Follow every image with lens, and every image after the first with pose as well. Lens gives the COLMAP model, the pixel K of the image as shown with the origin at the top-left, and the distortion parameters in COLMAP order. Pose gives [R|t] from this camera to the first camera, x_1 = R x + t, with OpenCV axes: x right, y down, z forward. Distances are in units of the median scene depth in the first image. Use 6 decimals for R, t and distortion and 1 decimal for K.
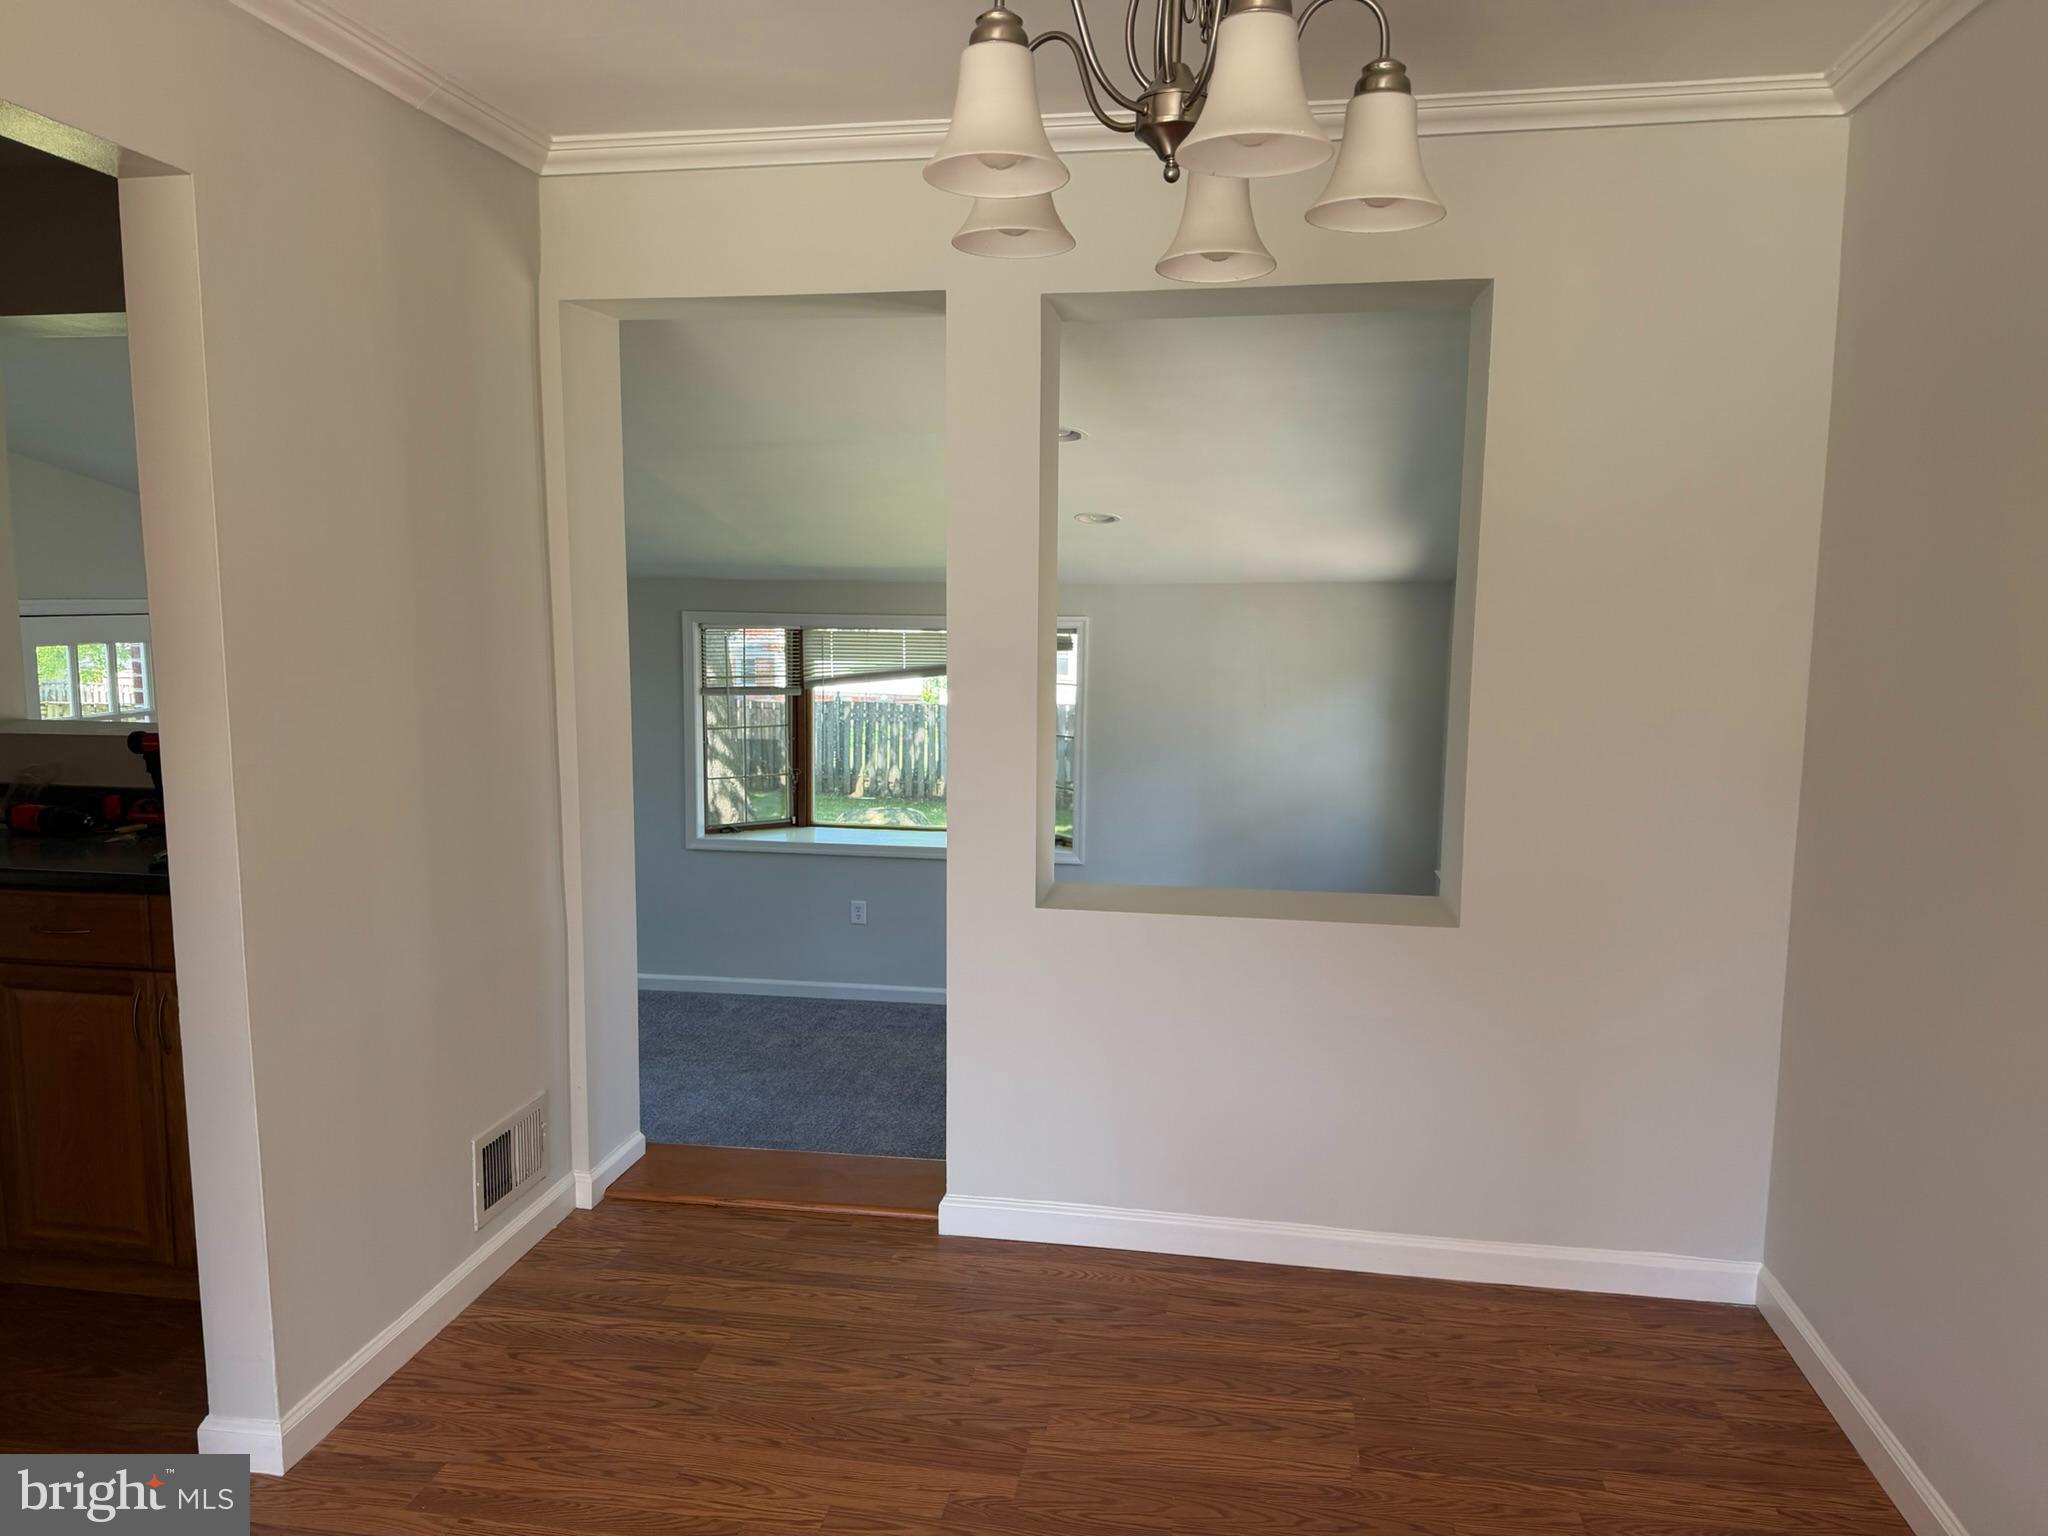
lens RADIAL K [[1413.5, 0, 1018.8], [0, 1413.5, 781.0], [0, 0, 1]] dist [0.041540, 0.000495]
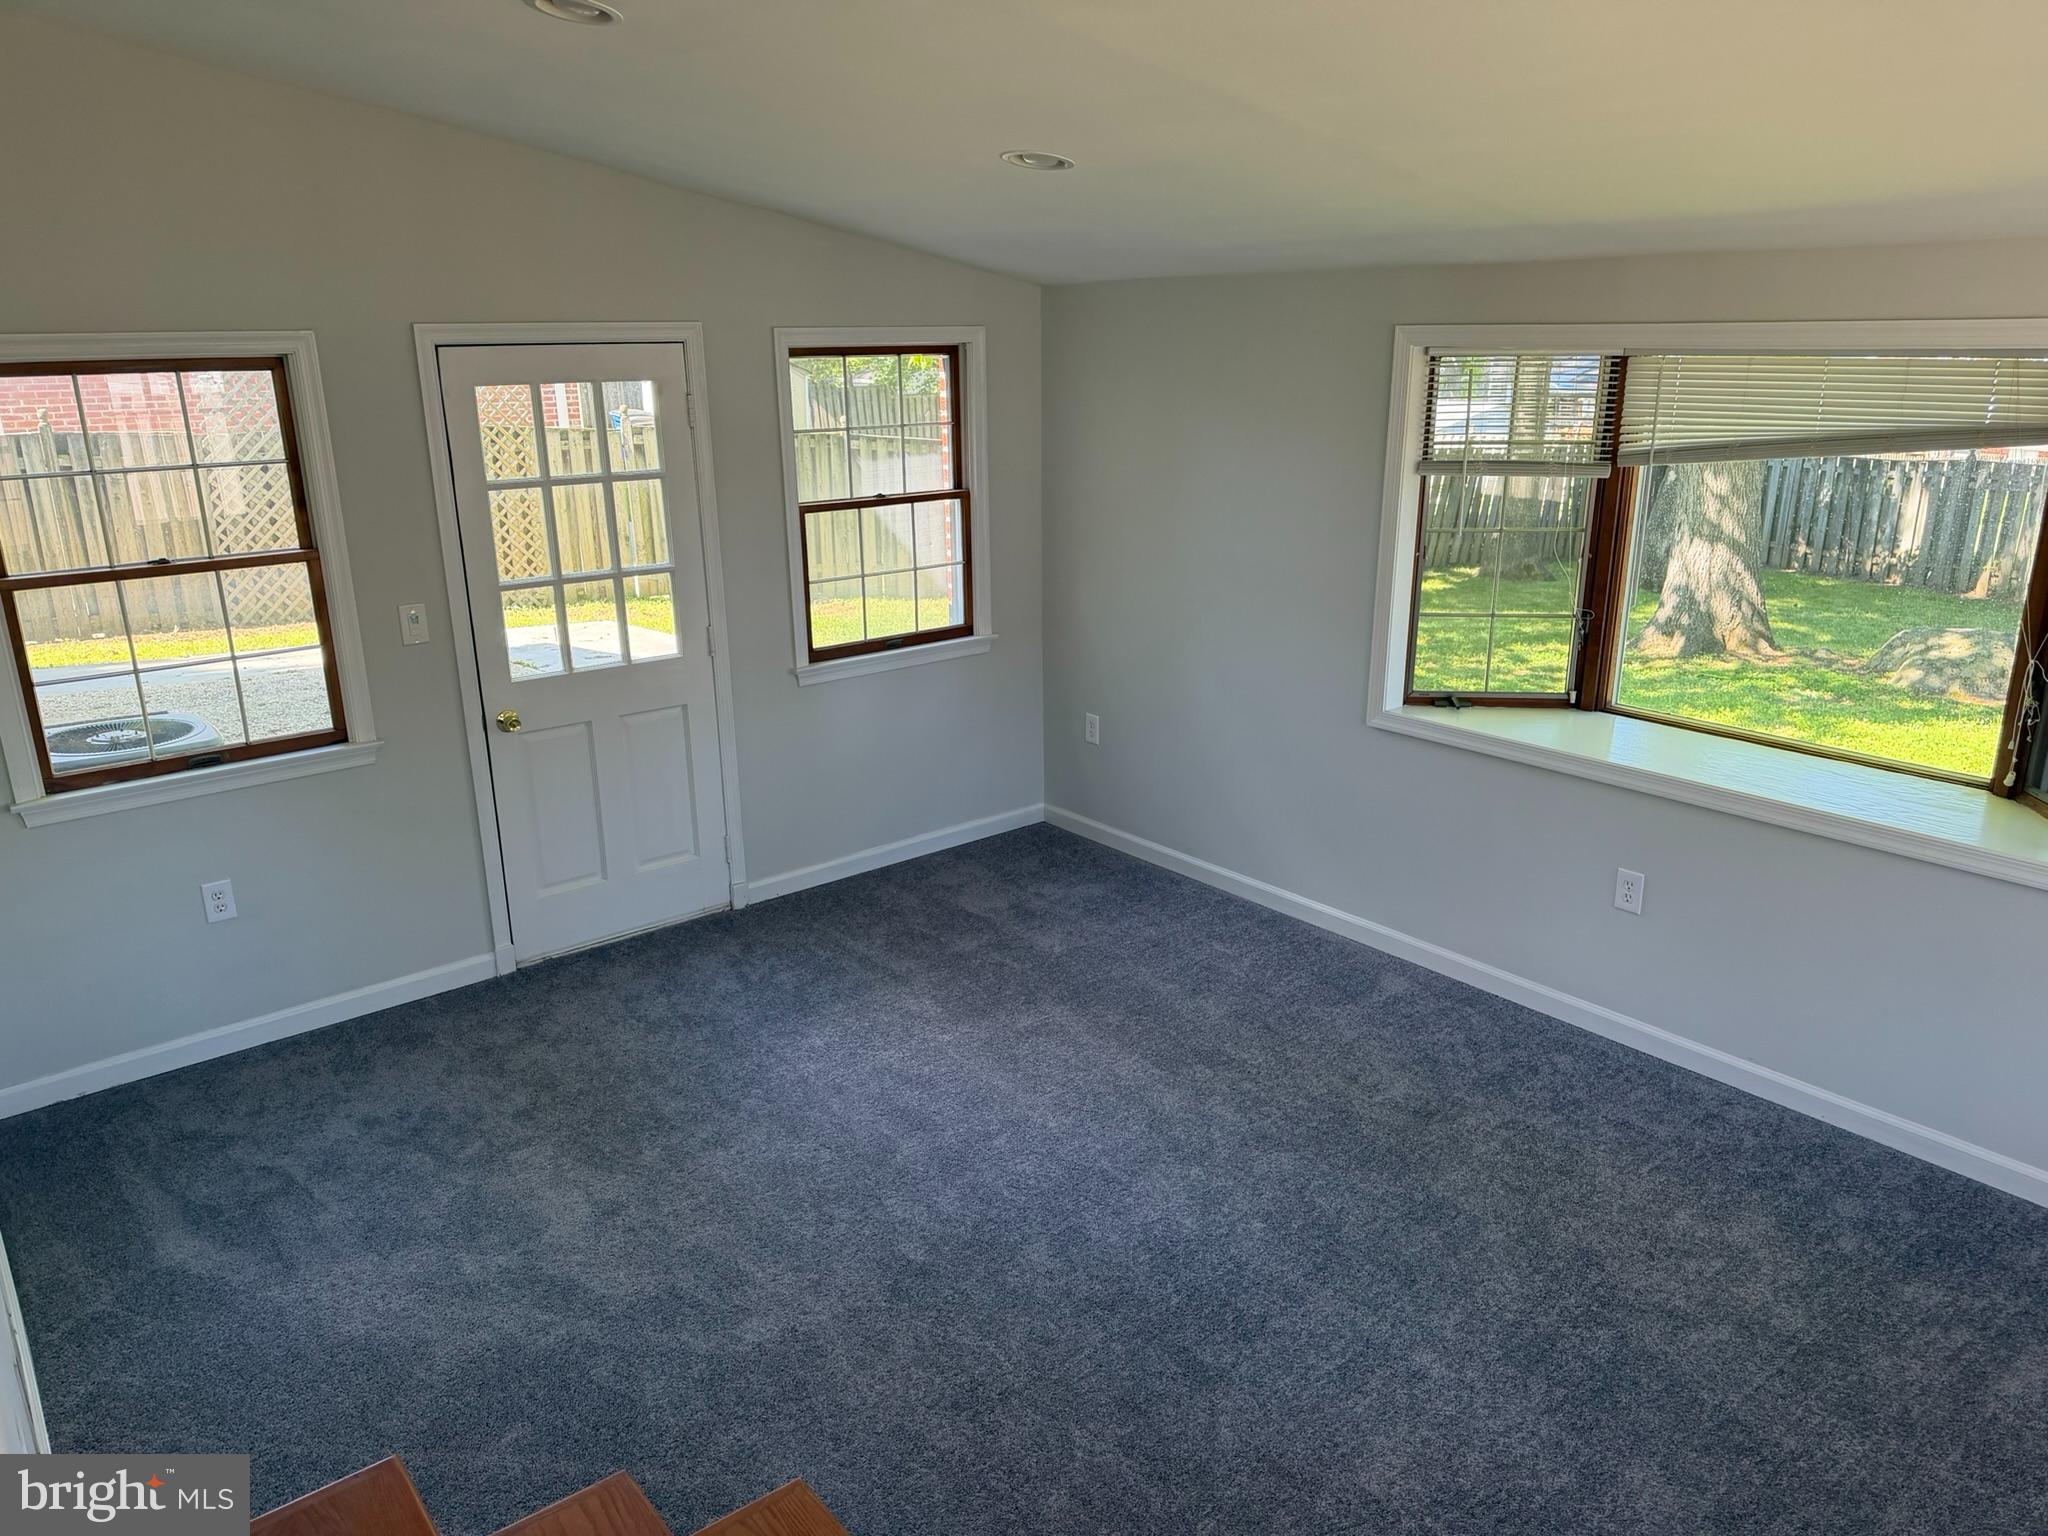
lens RADIAL K [[1413.5, 0, 1018.8], [0, 1413.5, 781.0], [0, 0, 1]] dist [0.041540, 0.000495]
pose [[0.740264, 0.183266, -0.646856, 0.060093], [-0.066947, 0.977442, 0.200313, -0.042842], [0.668975, -0.104980, 0.735834, 0.438500]]
